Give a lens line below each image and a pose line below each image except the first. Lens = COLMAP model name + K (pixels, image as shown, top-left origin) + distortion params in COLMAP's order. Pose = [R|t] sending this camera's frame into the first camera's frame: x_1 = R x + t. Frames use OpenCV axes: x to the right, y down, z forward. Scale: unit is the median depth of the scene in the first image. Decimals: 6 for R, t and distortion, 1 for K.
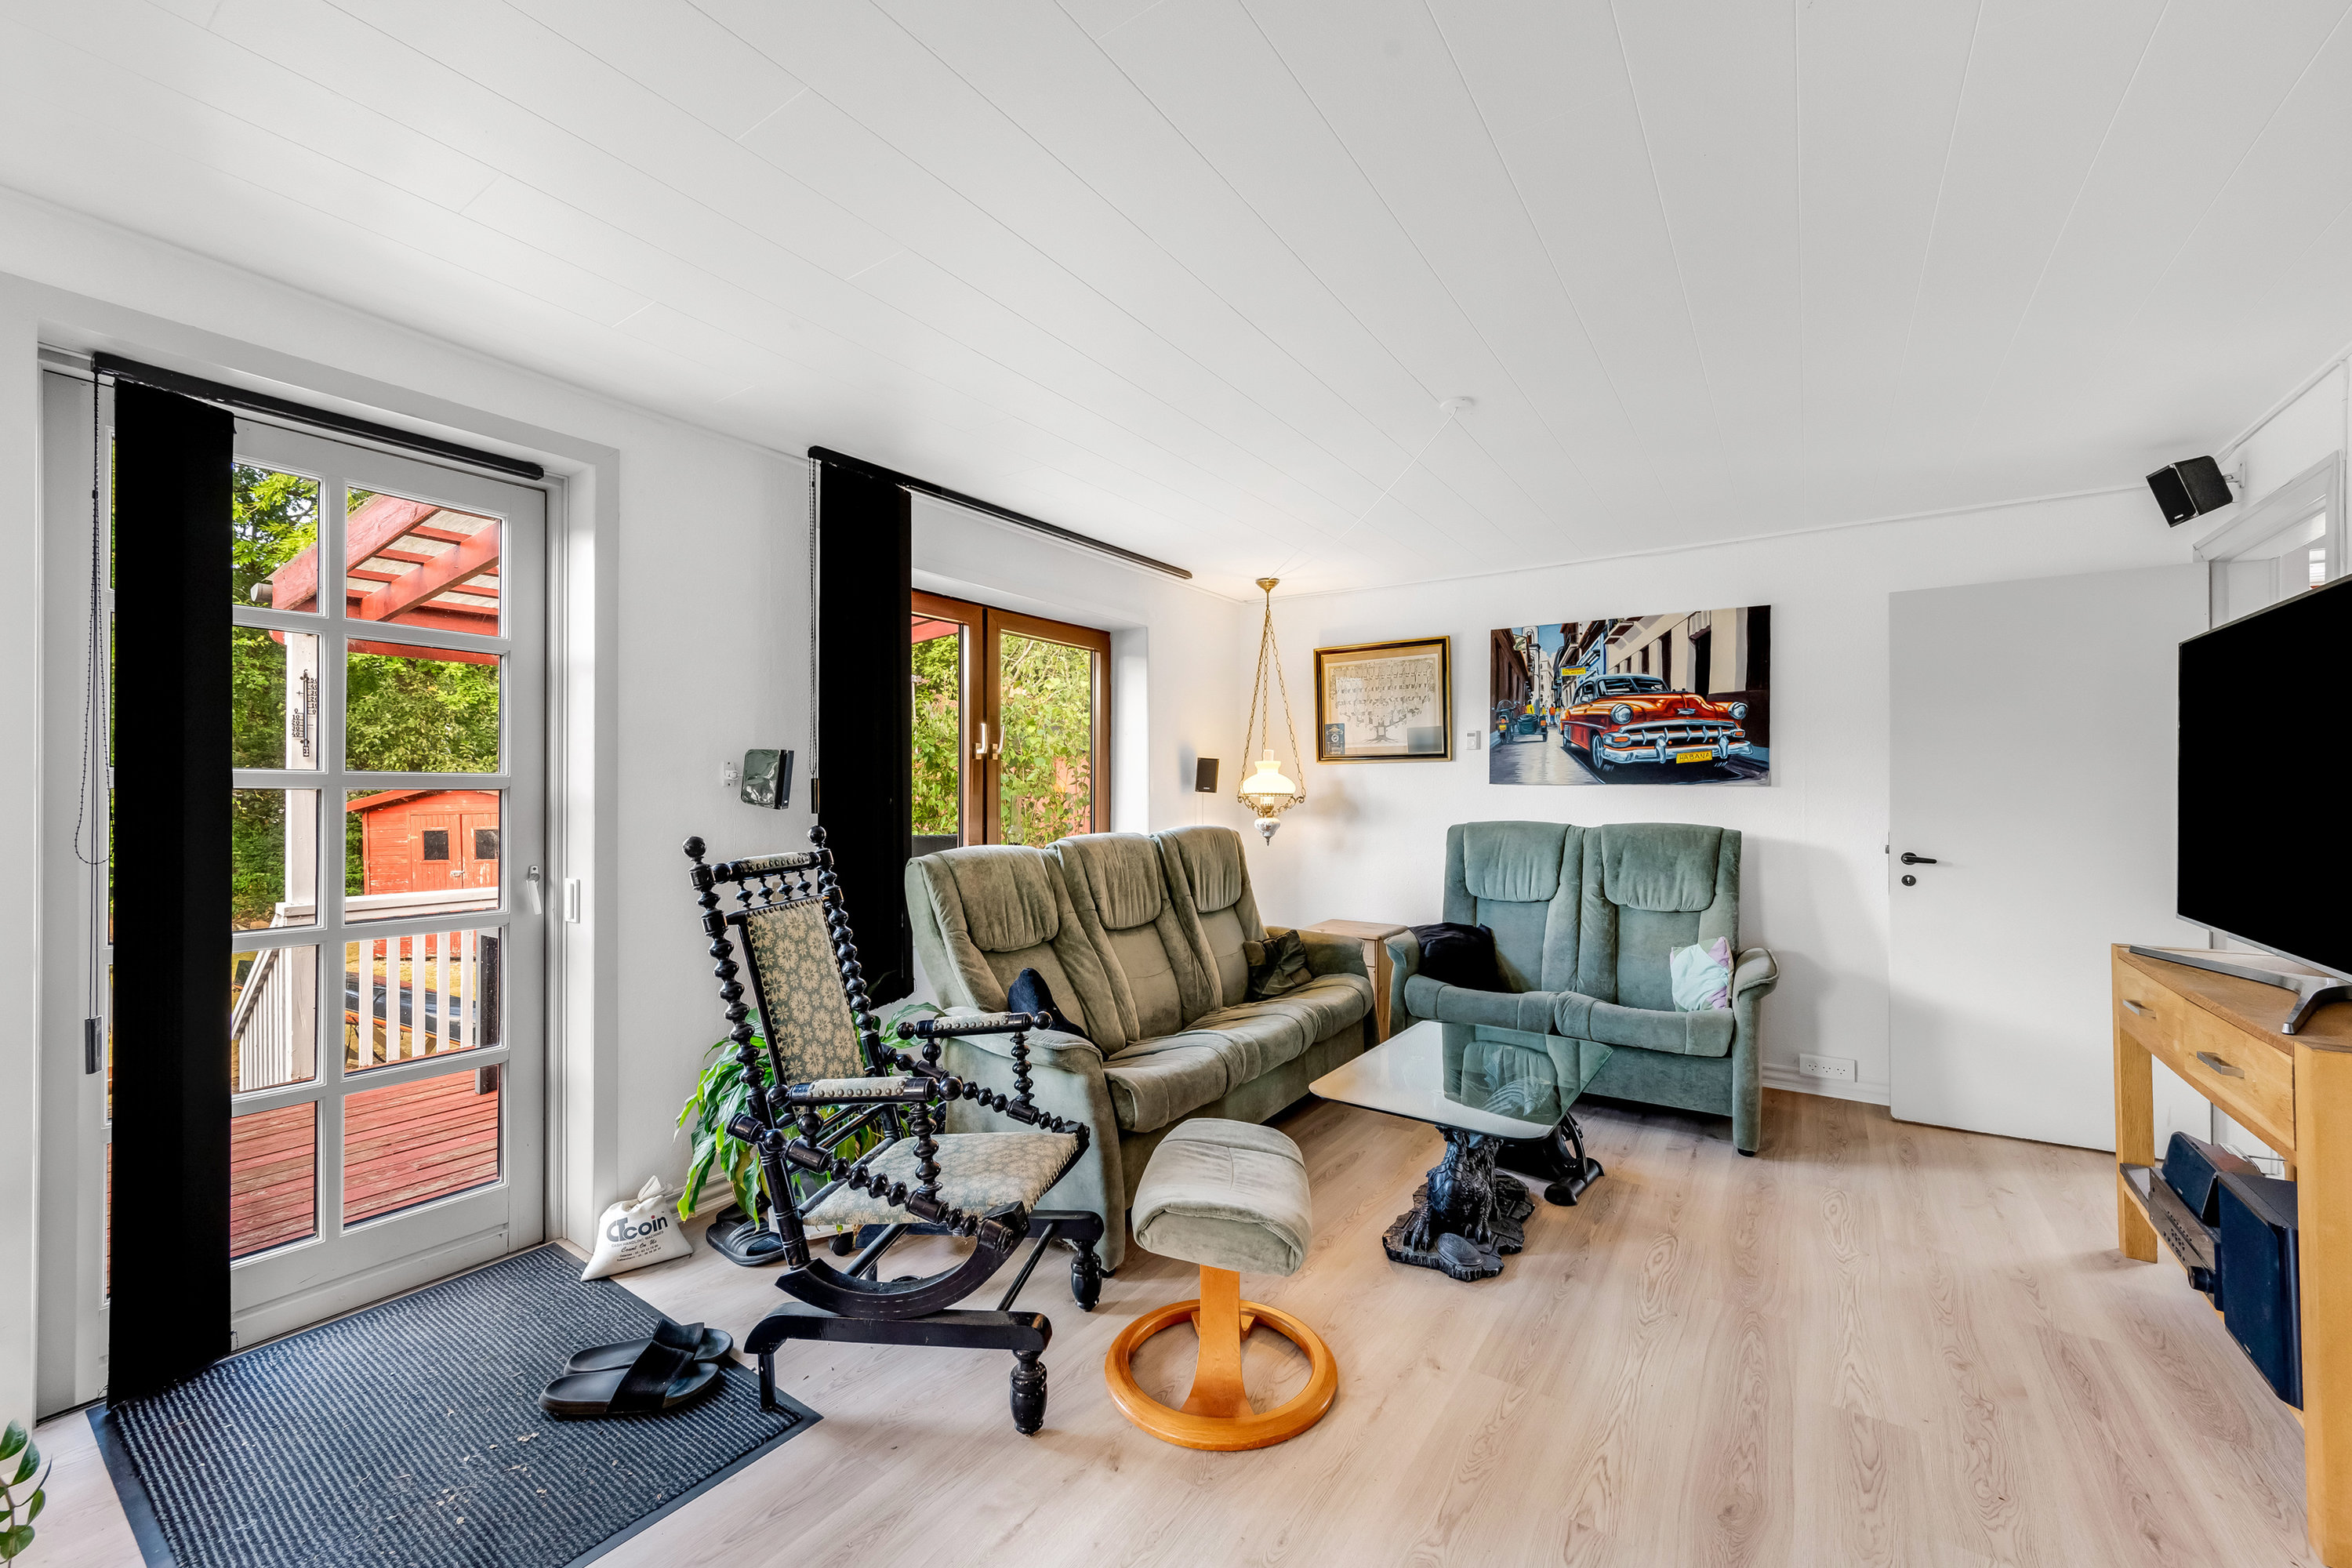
lens RADIAL K [[915.7, 0, 1176.0], [0, 915.7, 784.0], [0, 0, 1]] dist [-0.000013, 0.000010]
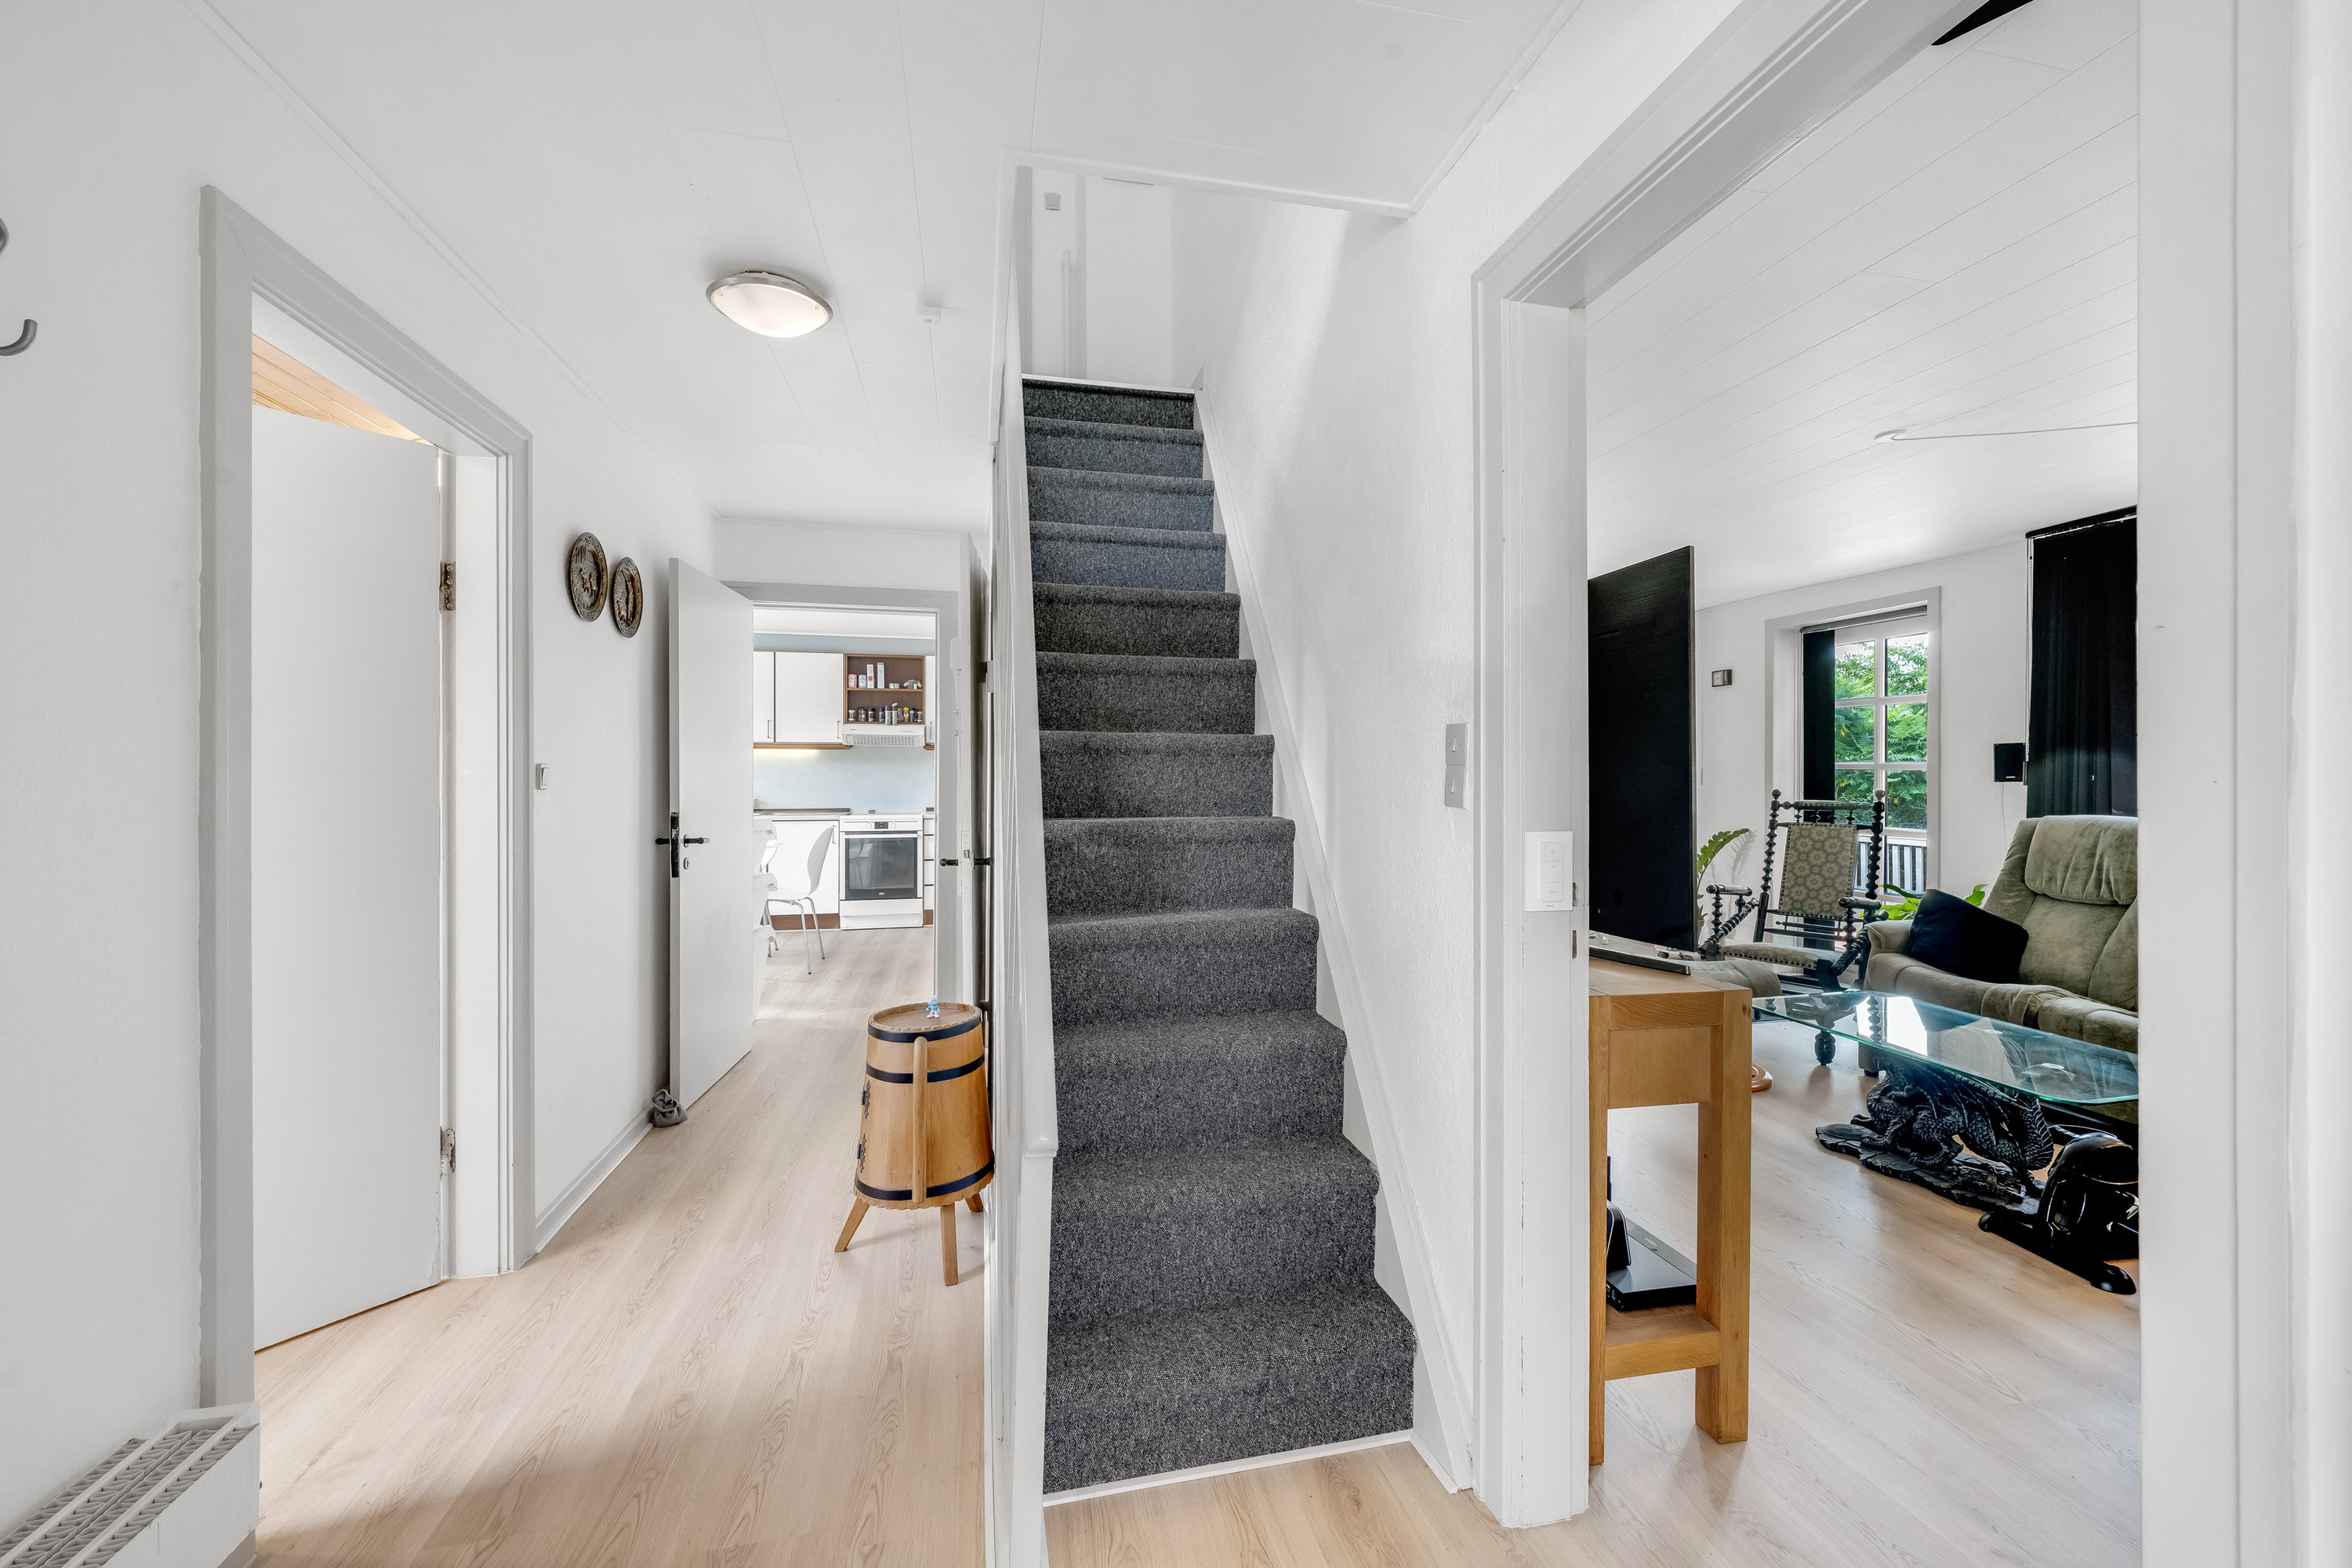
lens RADIAL K [[915.7, 0, 1176.0], [0, 915.7, 784.0], [0, 0, 1]] dist [-0.000013, 0.000010]
pose [[-0.695895, 0.003769, -0.718134, 2.318401], [0.005863, 0.999983, -0.000434, 0.034091], [0.718120, -0.004513, -0.695905, 1.522716]]
